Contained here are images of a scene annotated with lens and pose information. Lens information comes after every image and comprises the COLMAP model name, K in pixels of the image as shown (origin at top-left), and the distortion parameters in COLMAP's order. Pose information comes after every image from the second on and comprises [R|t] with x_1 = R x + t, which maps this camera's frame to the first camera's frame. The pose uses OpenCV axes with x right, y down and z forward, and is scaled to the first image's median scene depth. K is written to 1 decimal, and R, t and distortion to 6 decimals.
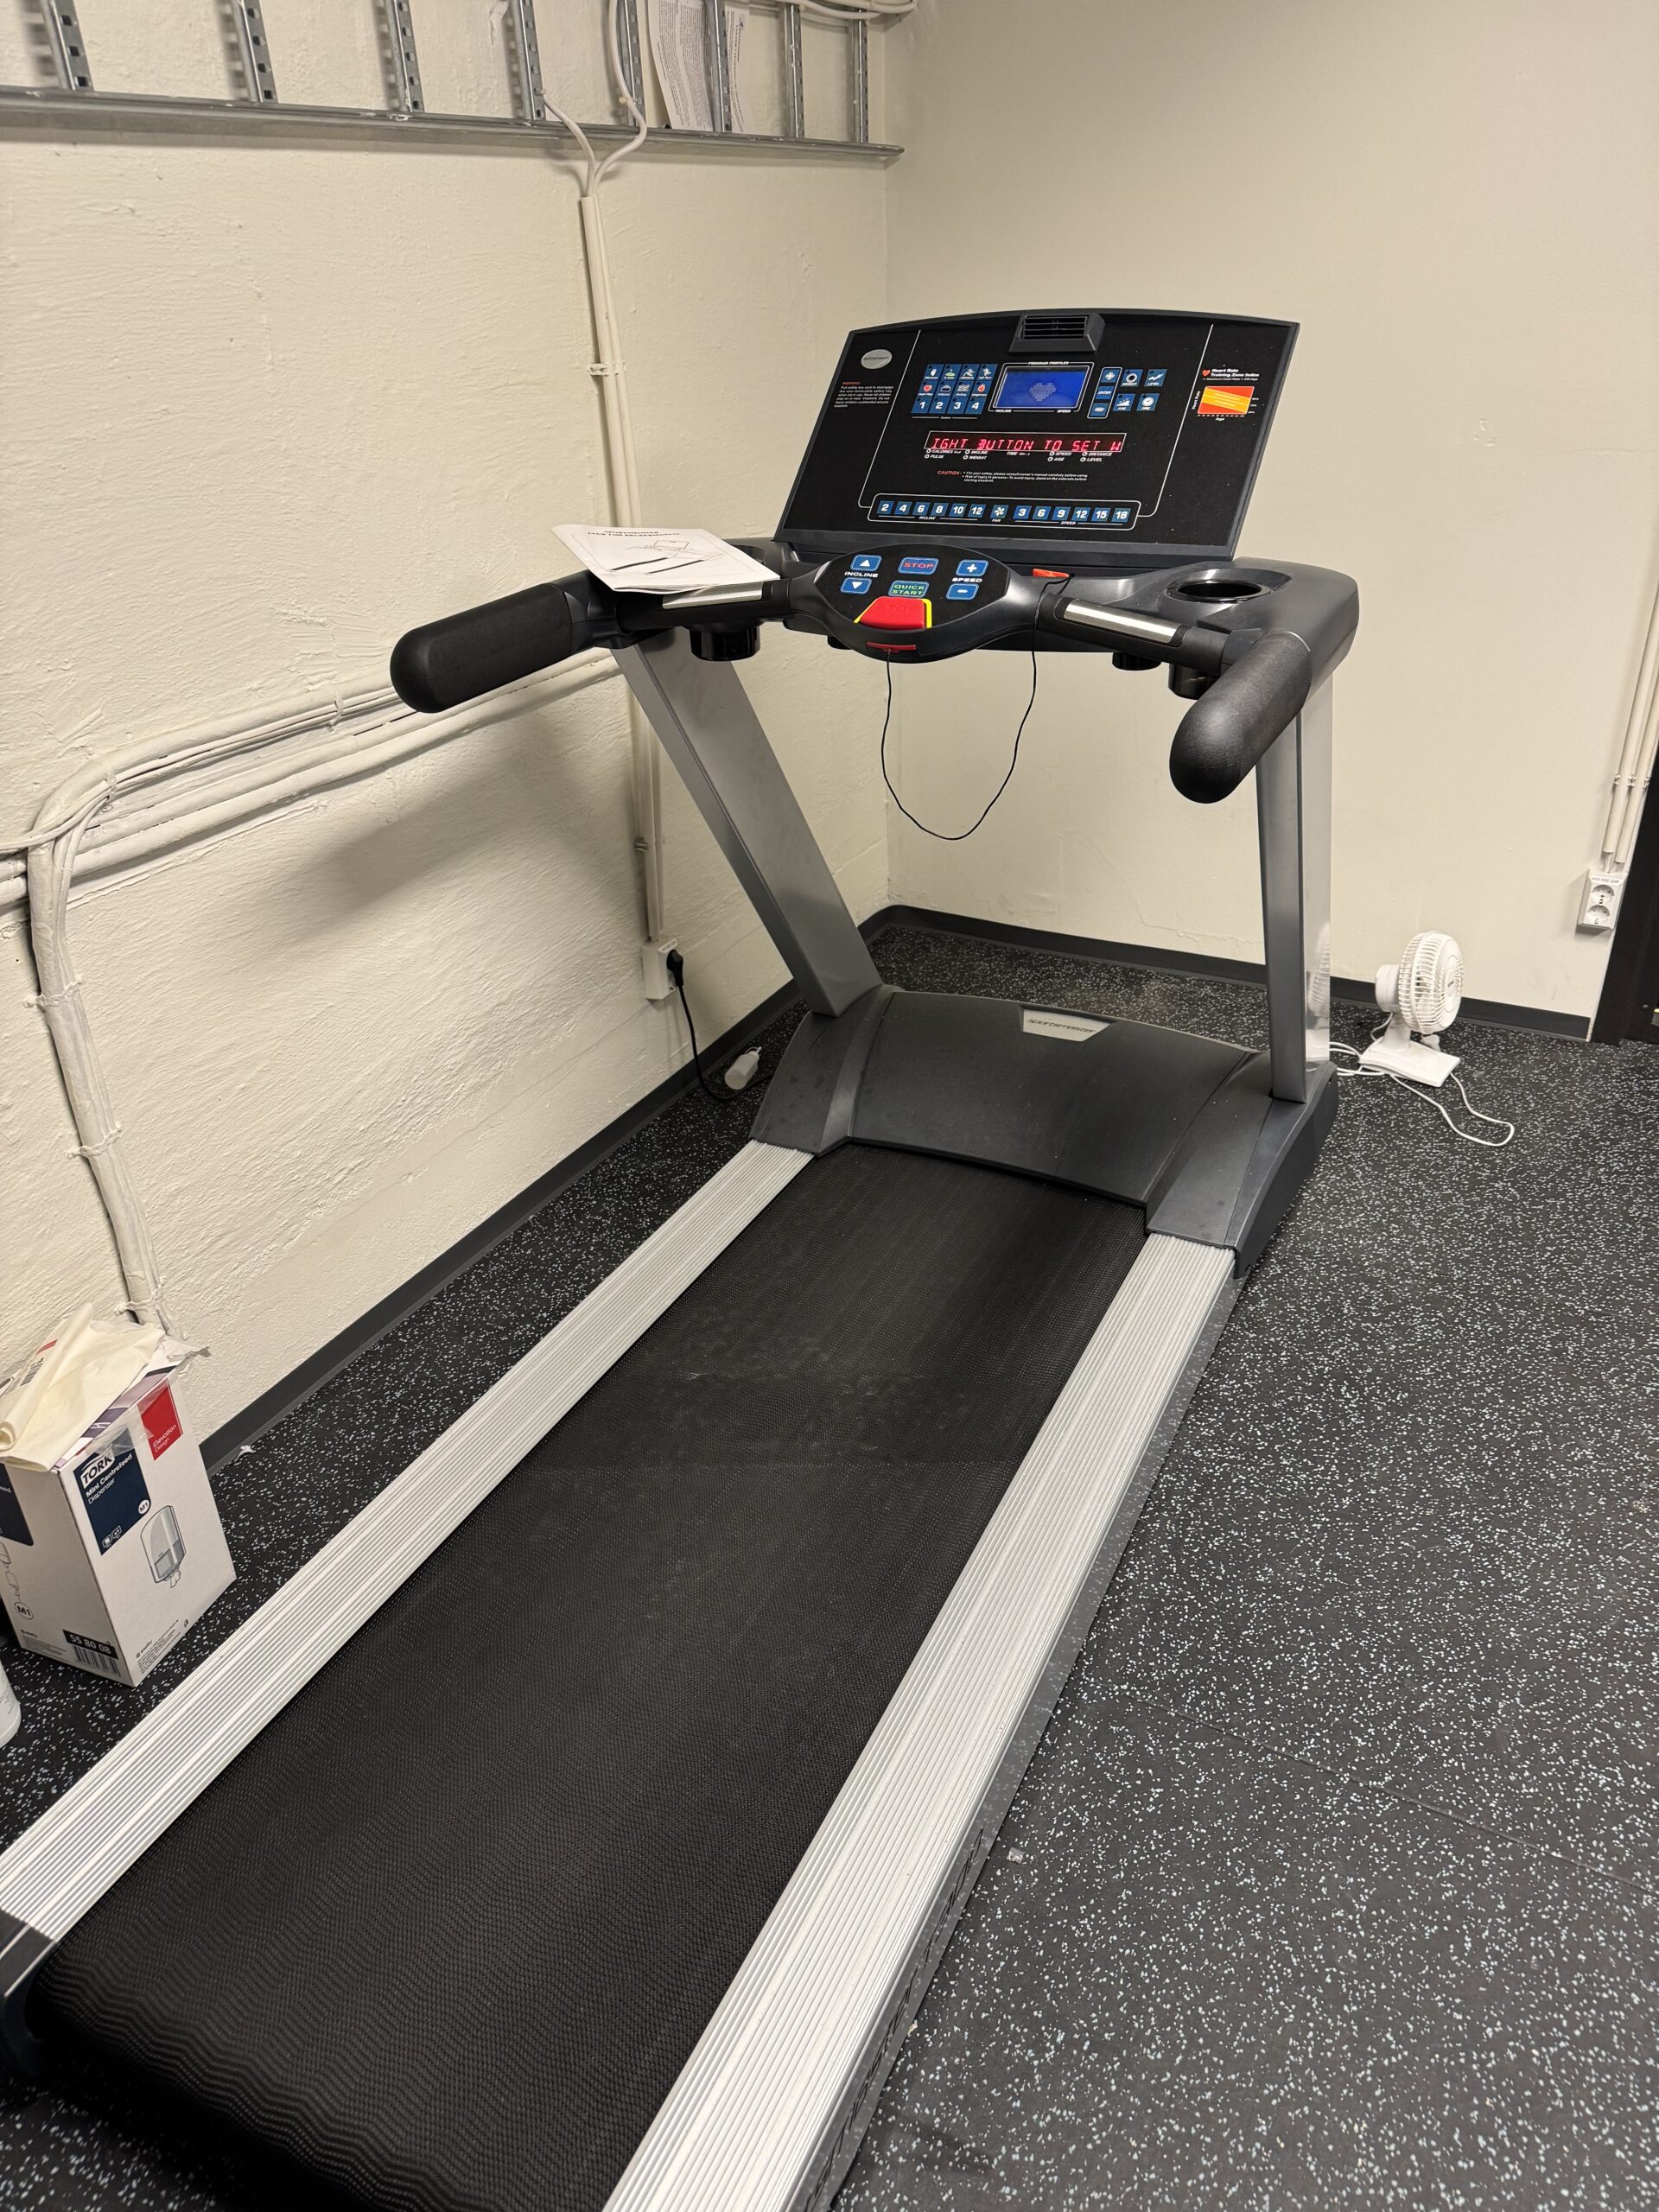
lens RADIAL K [[1571.0, 0, 819.0], [0, 1571.0, 1098.4], [0, 0, 1]] dist [0.035924, -0.054869]
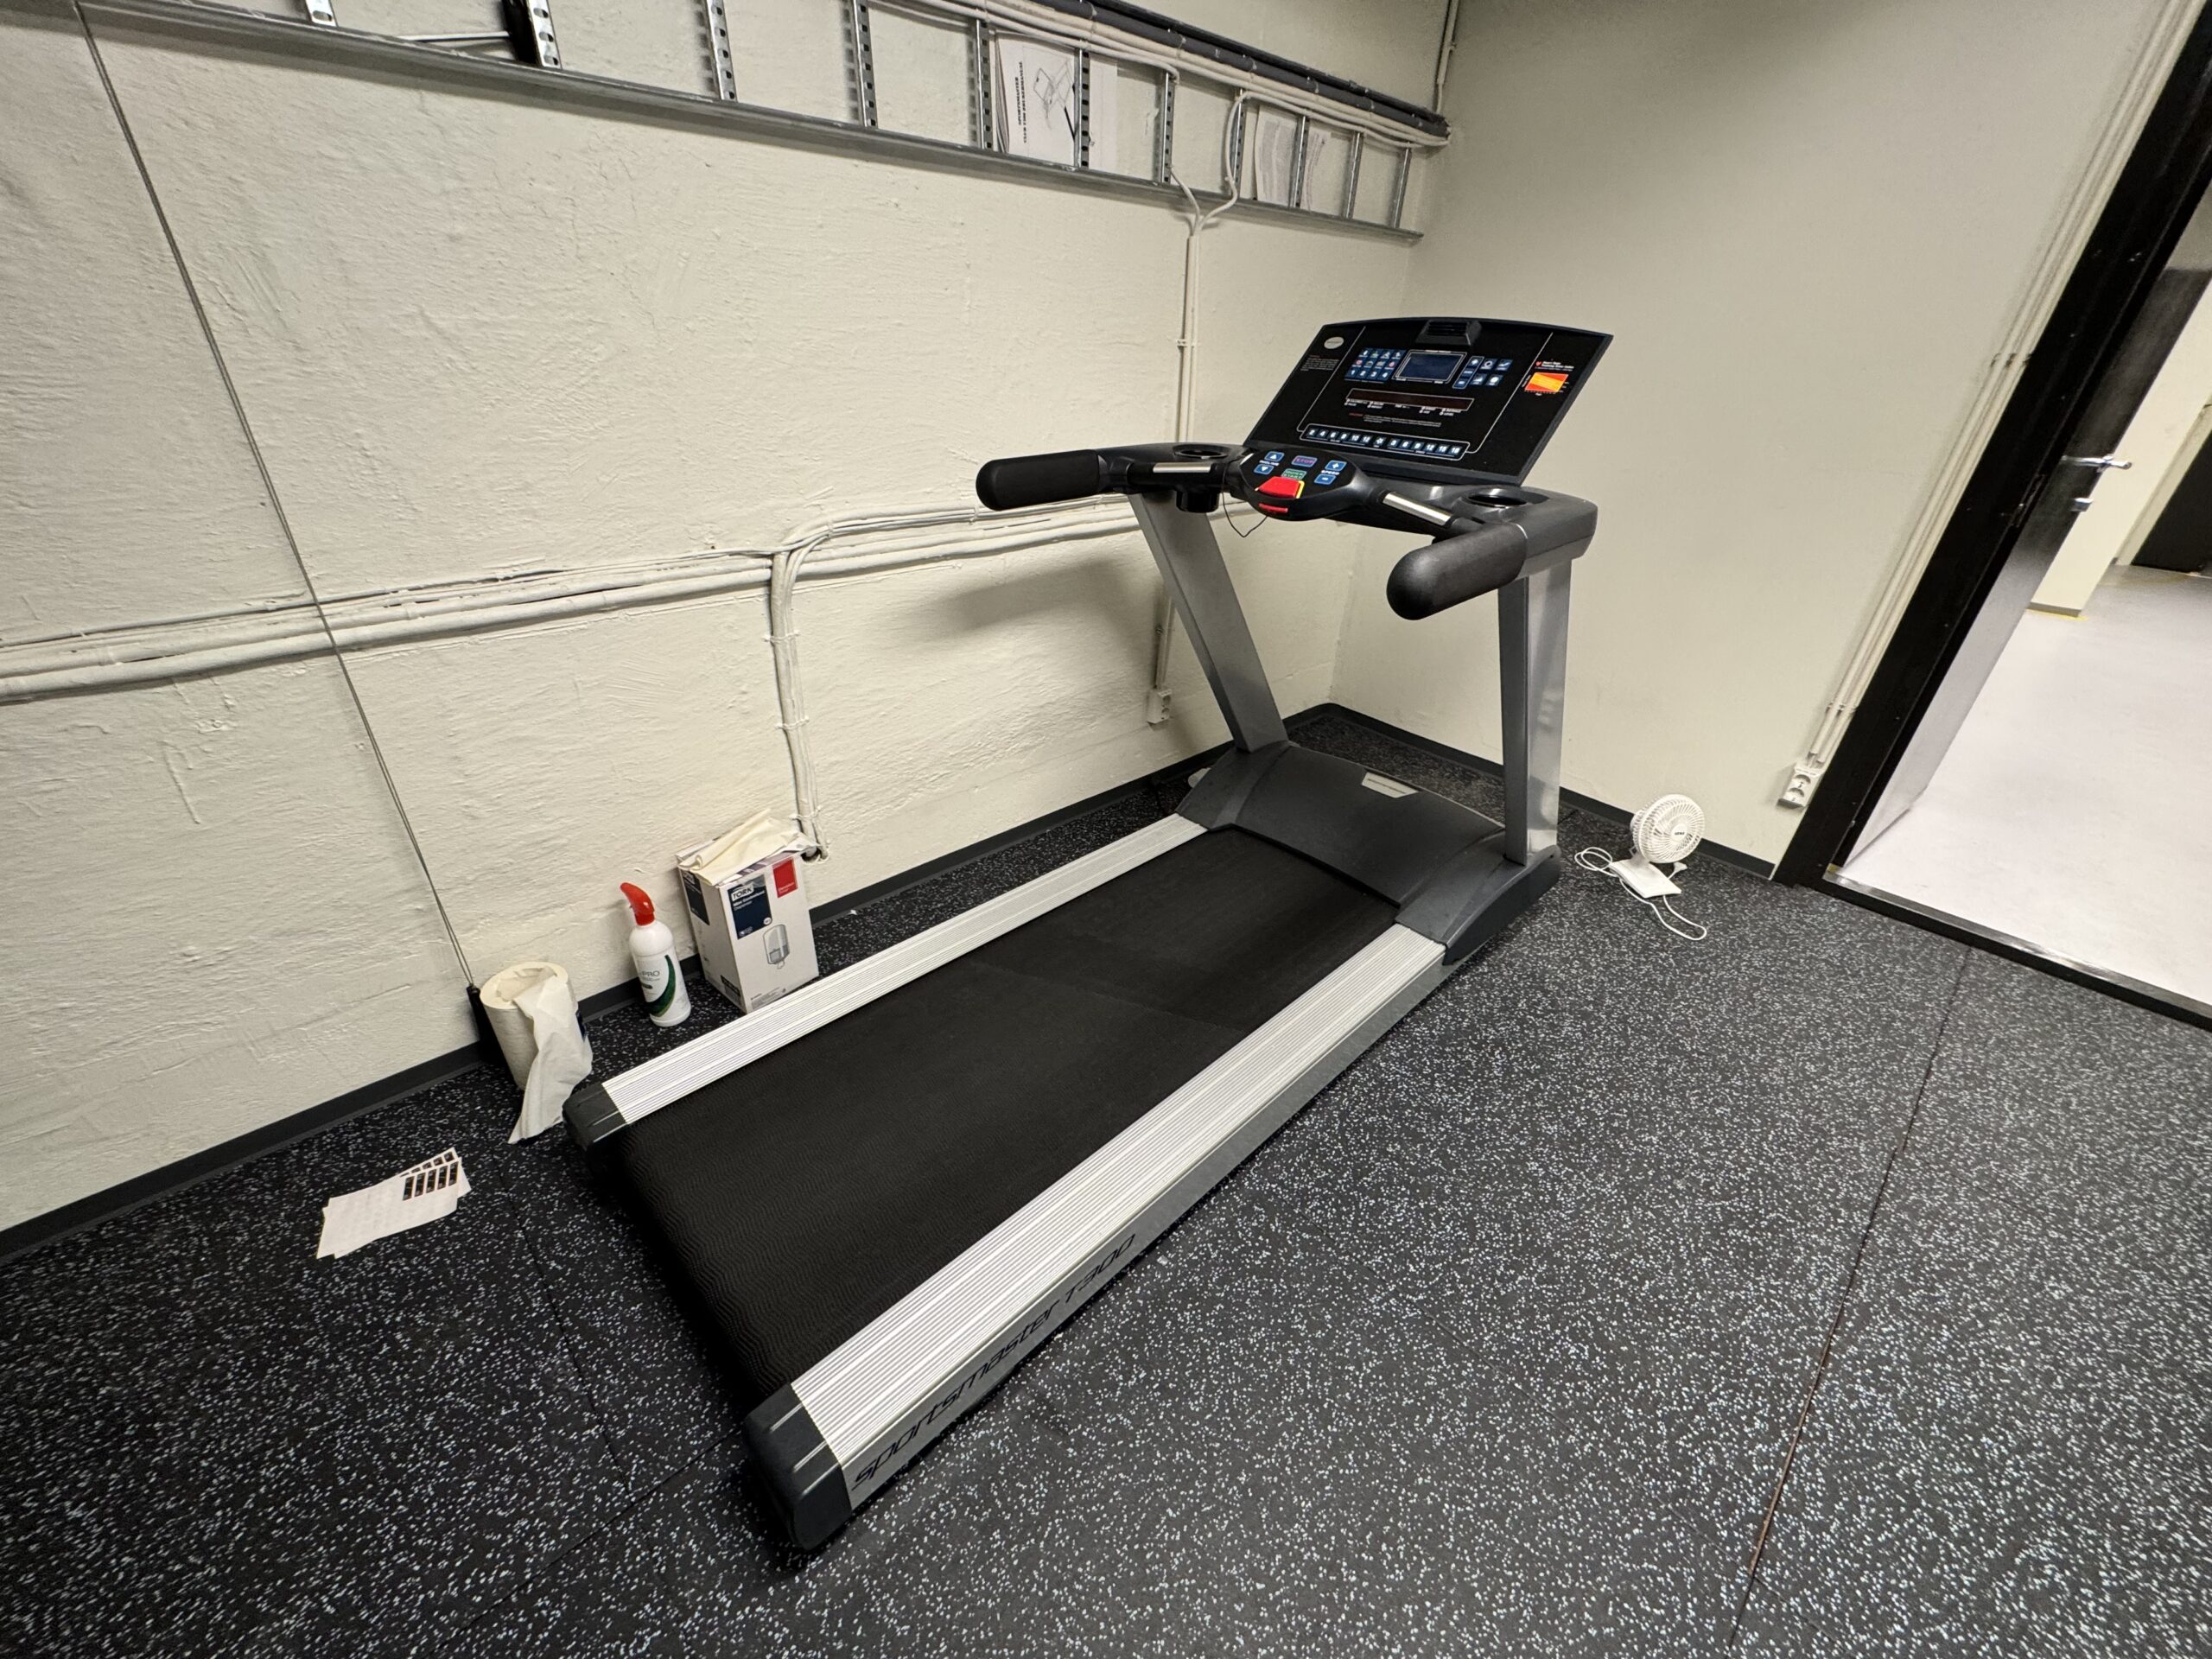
lens RADIAL K [[889.8, 0, 1106.9], [0, 889.8, 825.6], [0, 0, 1]] dist [-0.006674, -0.001129]
pose [[0.943987, 0.221453, -0.244636, 0.153374], [-0.216664, 0.975130, 0.046670, 0.014755], [0.248887, 0.008948, 0.968491, 0.085836]]
